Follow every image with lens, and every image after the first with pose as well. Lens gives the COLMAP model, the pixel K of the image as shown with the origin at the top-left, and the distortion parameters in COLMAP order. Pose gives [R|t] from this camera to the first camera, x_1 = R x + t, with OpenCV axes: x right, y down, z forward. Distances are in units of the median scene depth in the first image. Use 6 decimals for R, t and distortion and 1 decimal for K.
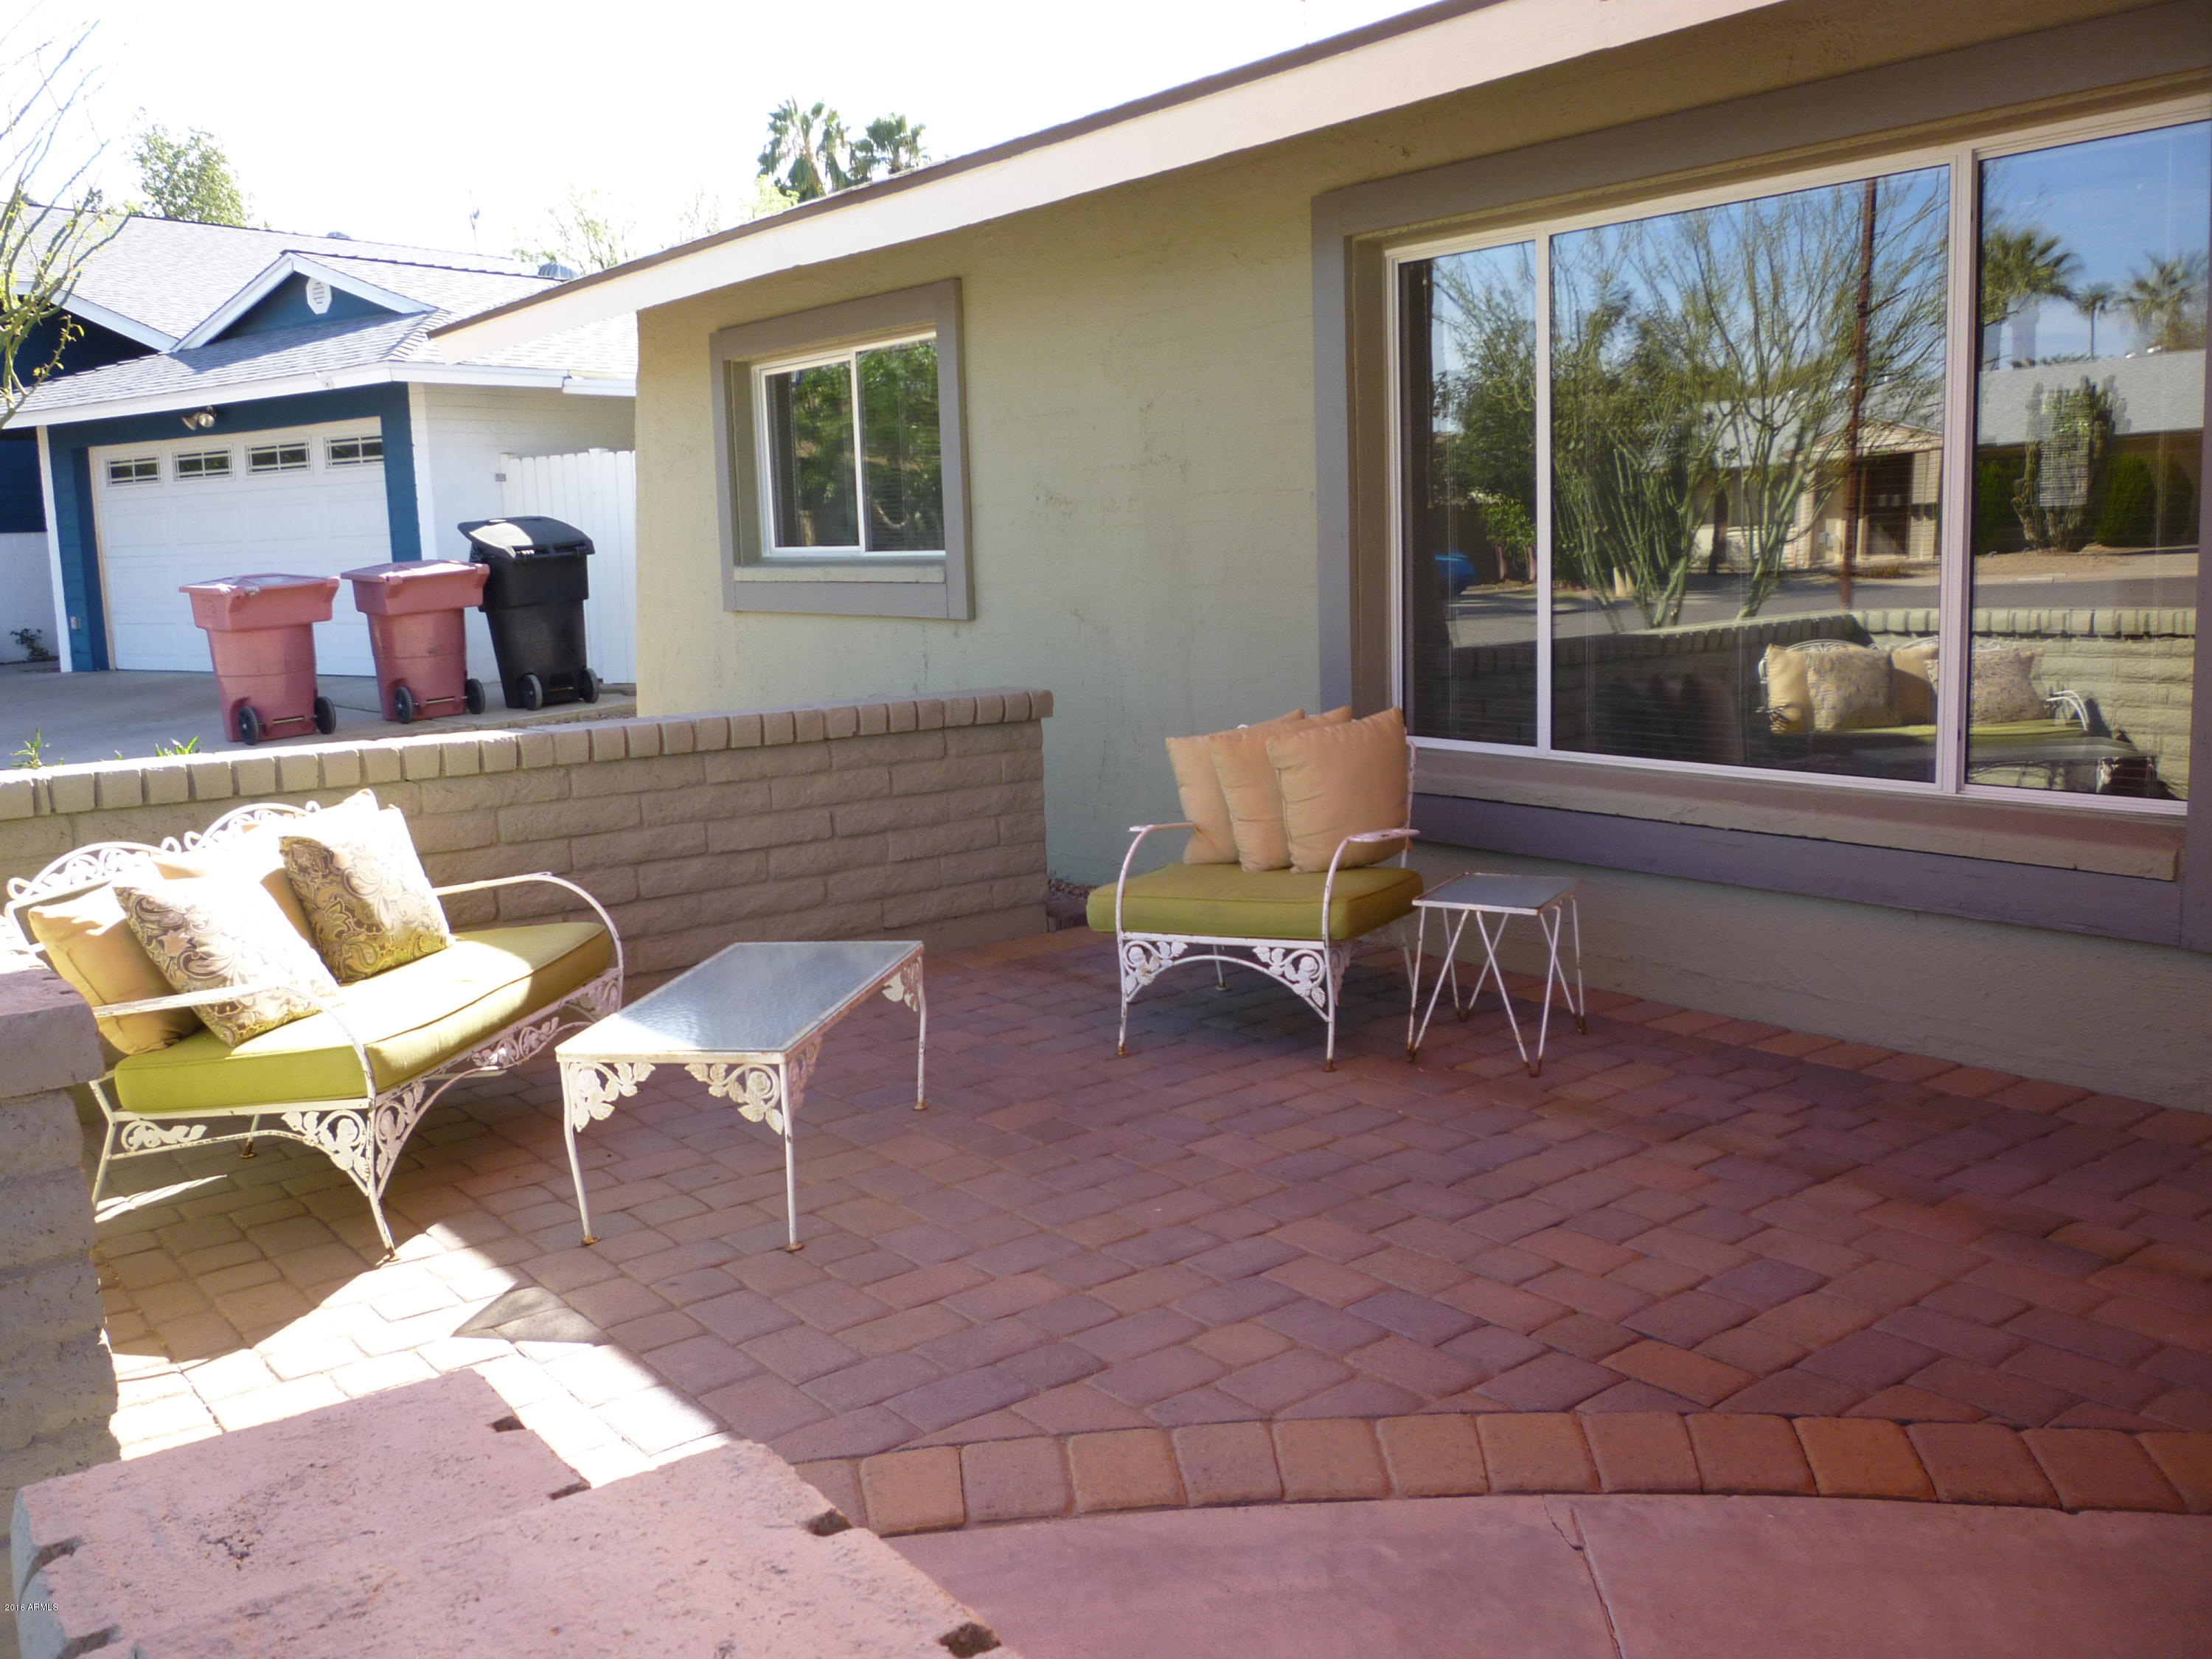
lens RADIAL K [[1934.4, 0, 1104.1], [0, 1934.4, 831.1], [0, 0, 1]] dist [-0.033237, 0.044451]
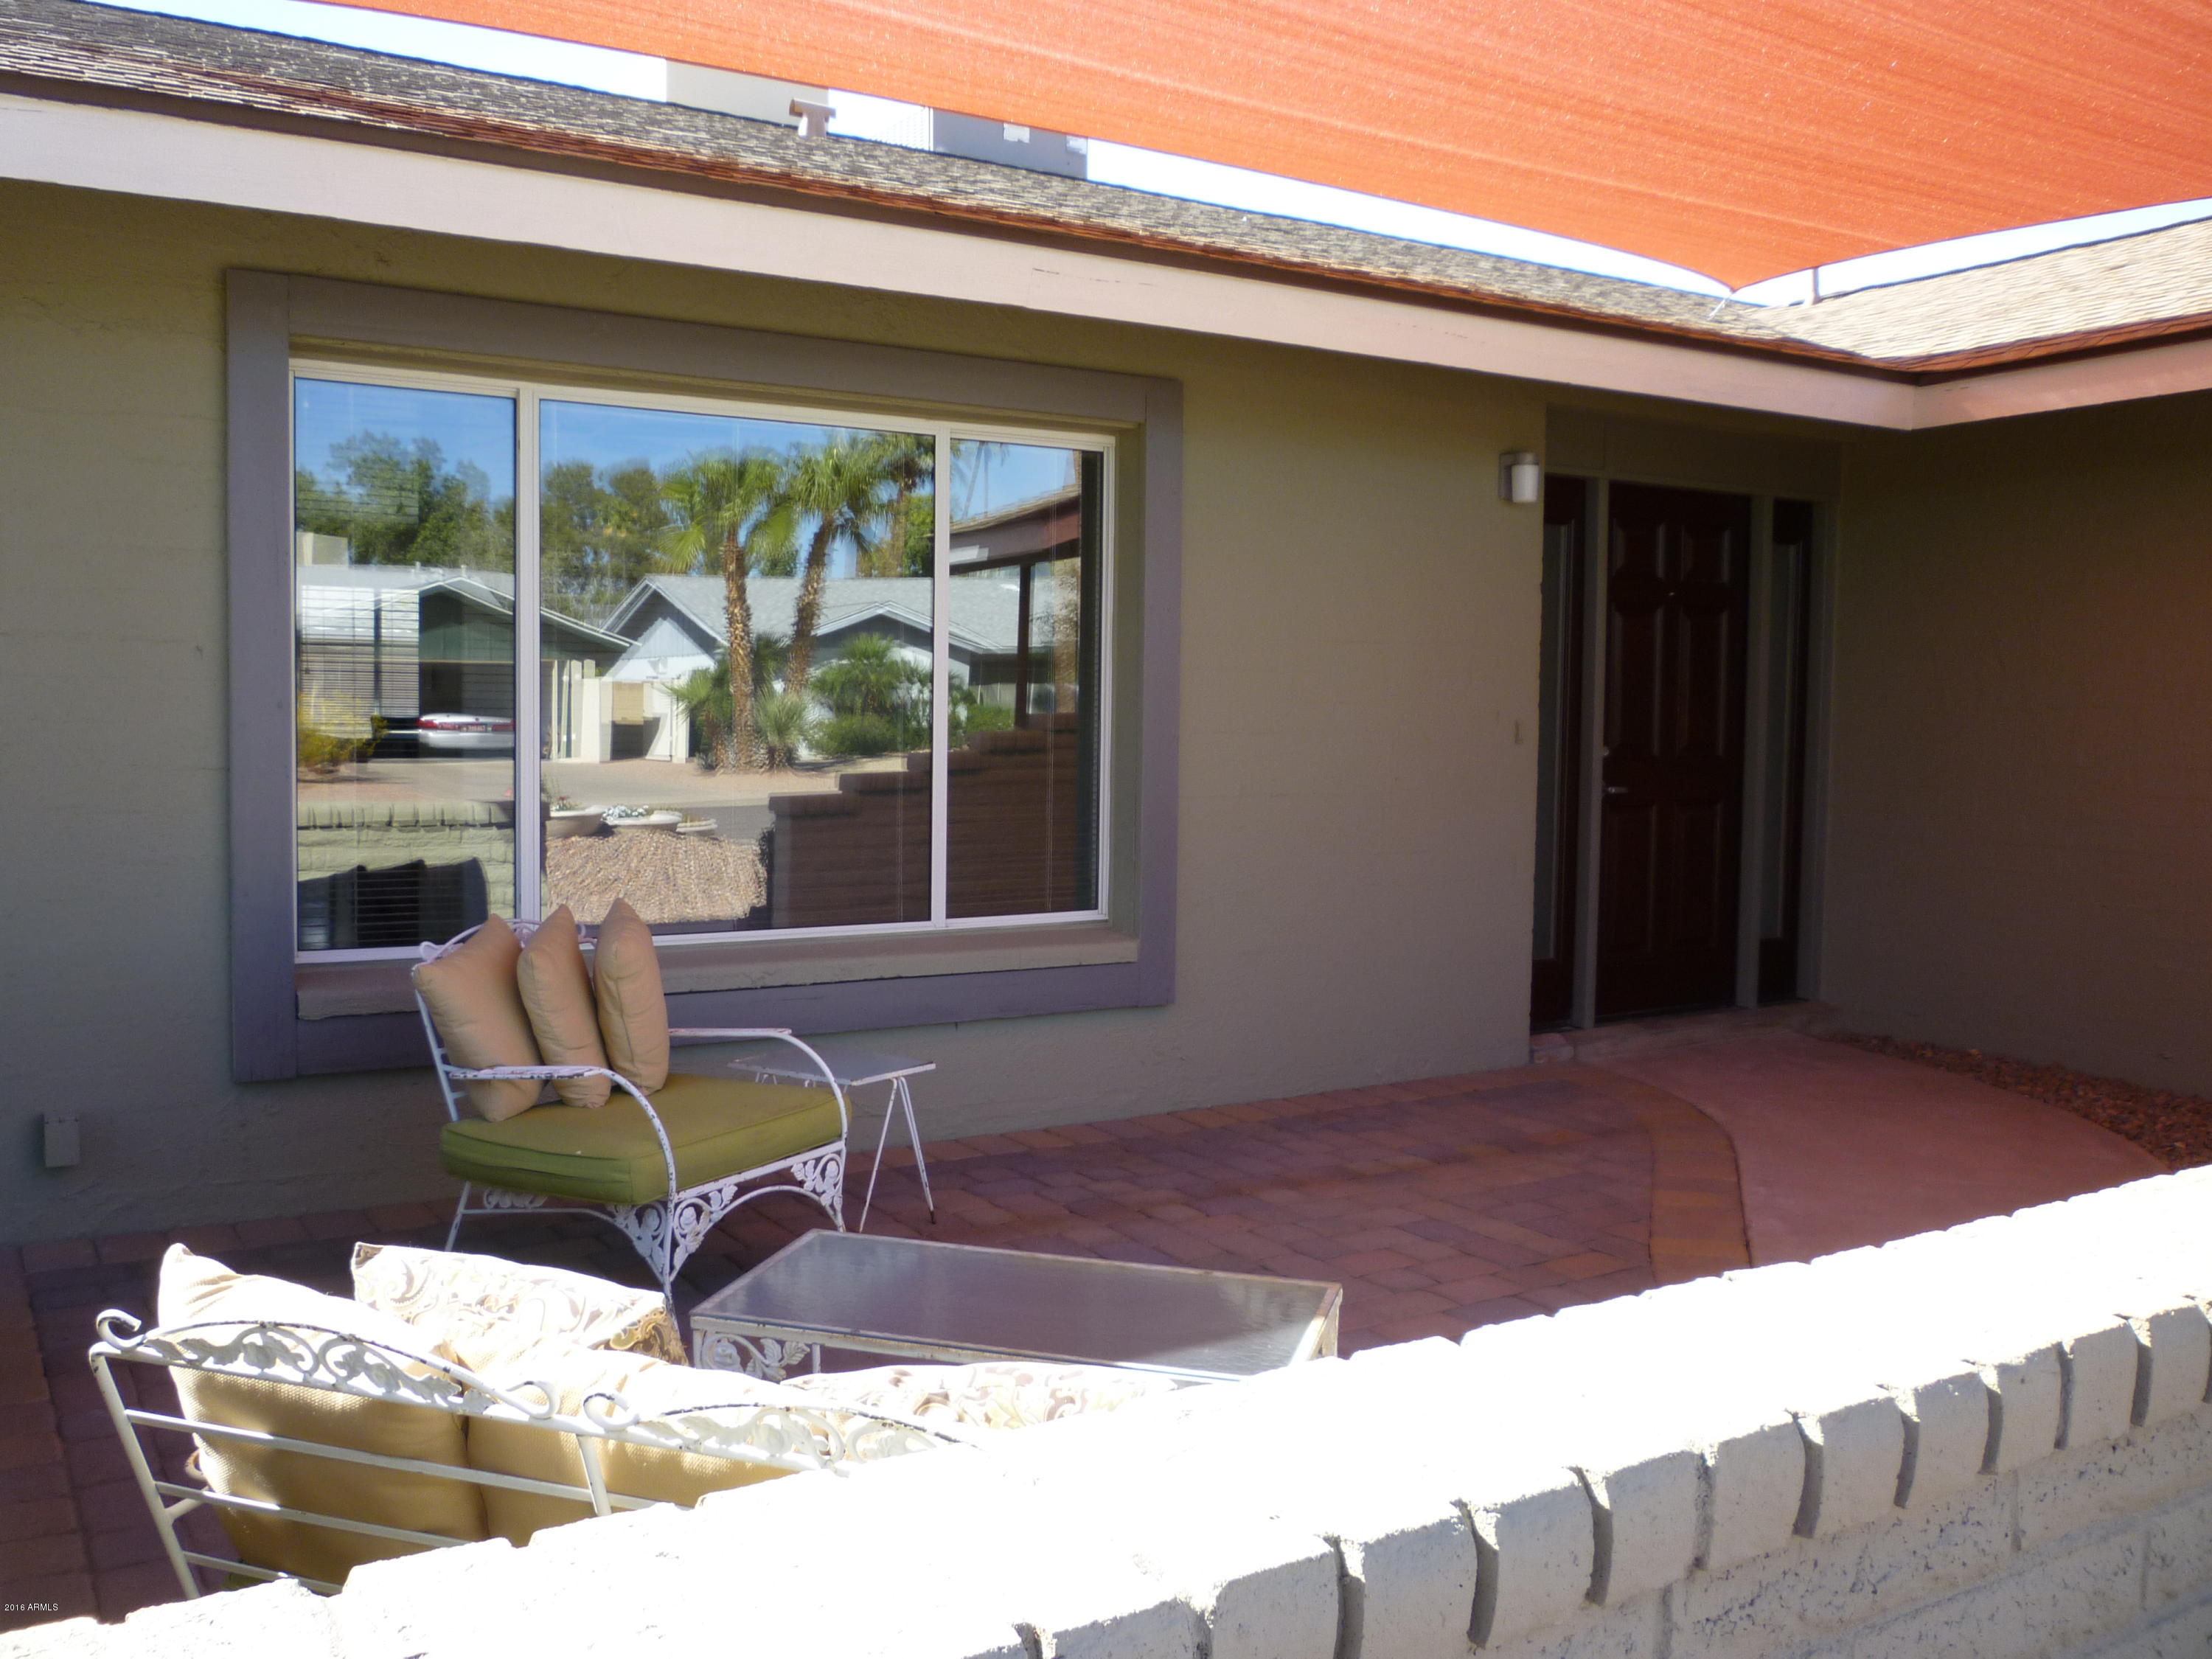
lens RADIAL K [[1934.4, 0, 1100.6], [0, 1934.4, 835.0], [0, 0, 1]] dist [-0.033237, 0.044451]
pose [[0.080433, -0.031732, 0.996255, -0.815542], [0.126367, 0.991753, 0.021386, -0.096639], [-0.988717, 0.124174, 0.083780, 0.766325]]
